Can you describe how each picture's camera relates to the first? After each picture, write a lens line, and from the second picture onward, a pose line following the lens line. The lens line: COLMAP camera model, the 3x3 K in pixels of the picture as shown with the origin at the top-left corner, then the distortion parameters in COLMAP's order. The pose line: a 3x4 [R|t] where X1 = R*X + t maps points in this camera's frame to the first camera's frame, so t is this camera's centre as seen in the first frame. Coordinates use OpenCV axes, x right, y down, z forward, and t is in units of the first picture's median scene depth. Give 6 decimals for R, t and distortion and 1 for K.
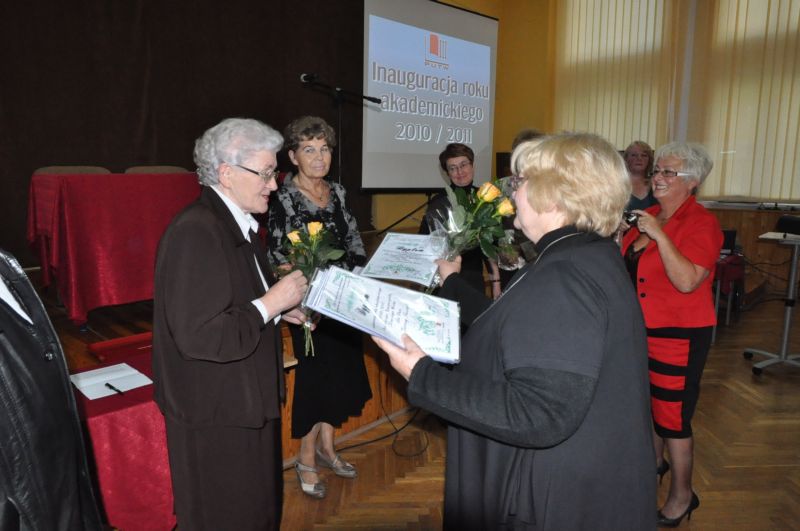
lens RADIAL K [[550.8, 0, 400.0], [0, 550.8, 265.5], [0, 0, 1]] dist [-0.025919, -0.001853]
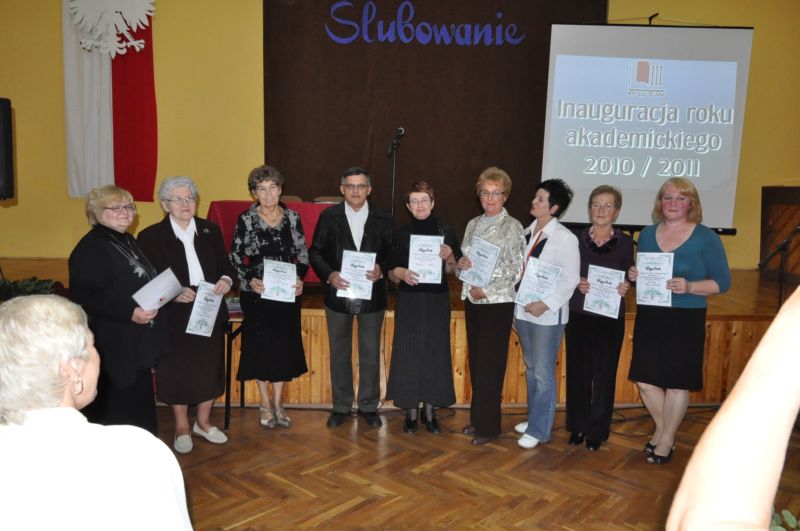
lens RADIAL K [[550.8, 0, 400.0], [0, 550.8, 265.5], [0, 0, 1]] dist [-0.025919, -0.001853]
pose [[0.708273, 0.093071, -0.699776, 0.683194], [-0.135596, 0.990749, -0.005473, -0.025803], [0.692793, 0.098763, 0.714341, 0.132343]]
